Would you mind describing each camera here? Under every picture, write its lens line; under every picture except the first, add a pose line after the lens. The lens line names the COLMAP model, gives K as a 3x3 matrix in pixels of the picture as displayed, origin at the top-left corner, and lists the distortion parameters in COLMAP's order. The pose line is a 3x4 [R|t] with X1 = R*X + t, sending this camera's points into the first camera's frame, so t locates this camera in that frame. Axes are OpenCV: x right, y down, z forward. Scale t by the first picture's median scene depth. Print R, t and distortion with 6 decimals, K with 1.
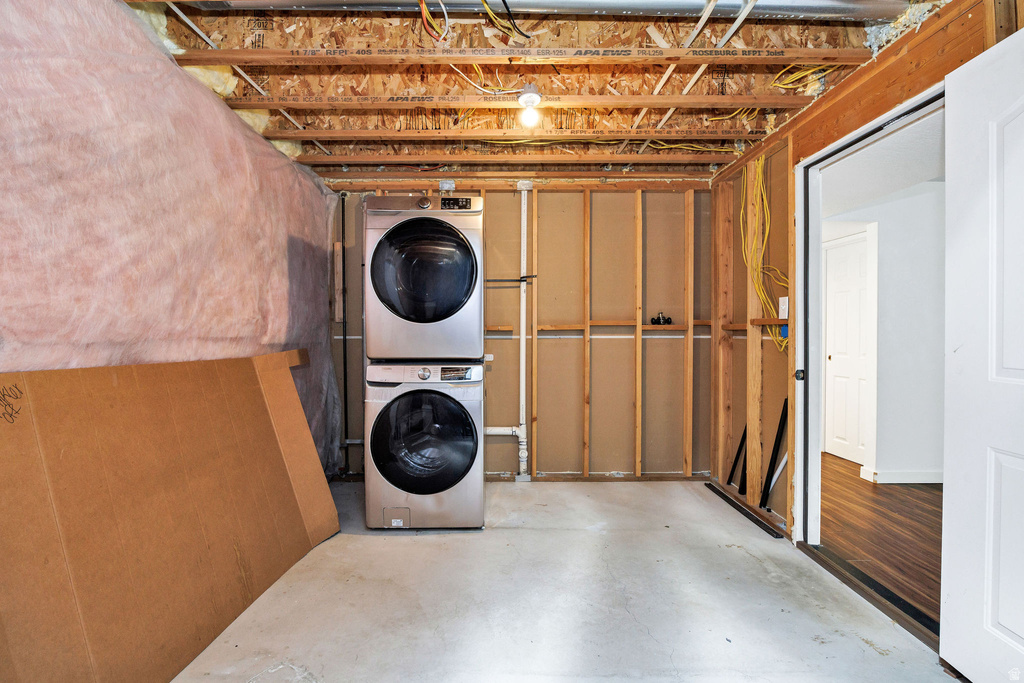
lens RADIAL K [[479.1, 0, 511.3], [0, 479.1, 335.4], [0, 0, 1]] dist [-0.002220, -0.000209]
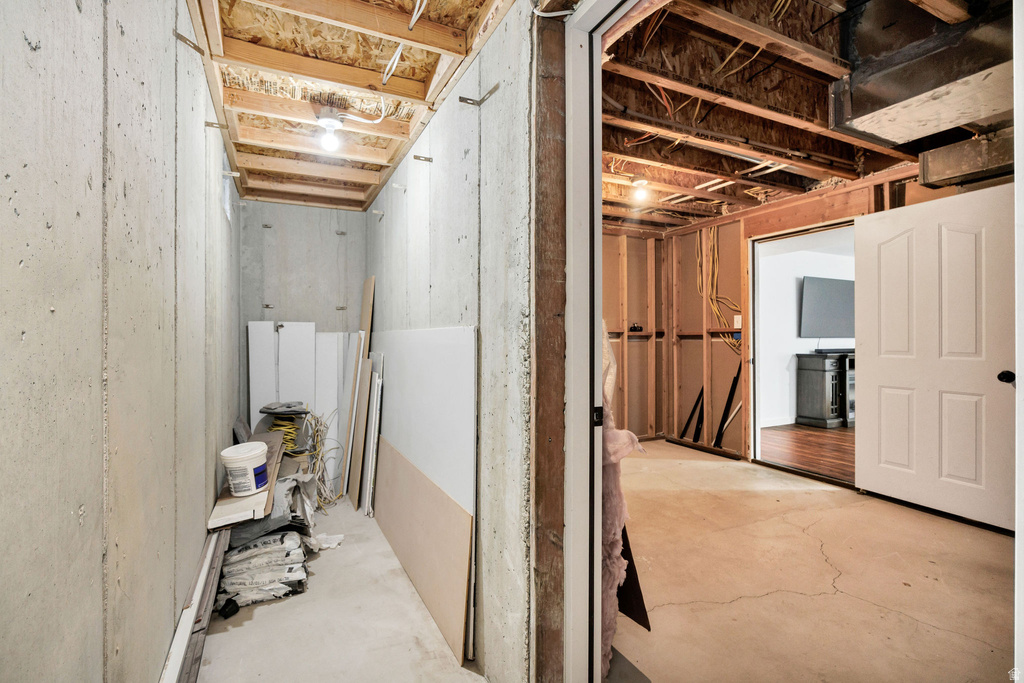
lens RADIAL K [[479.1, 0, 512.5], [0, 479.1, 340.4], [0, 0, 1]] dist [-0.002220, -0.000209]
pose [[0.899954, -0.004578, 0.435962, -0.821697], [0.005848, 0.999982, -0.001571, 0.003326], [-0.435946, 0.003963, 0.899964, -0.150295]]
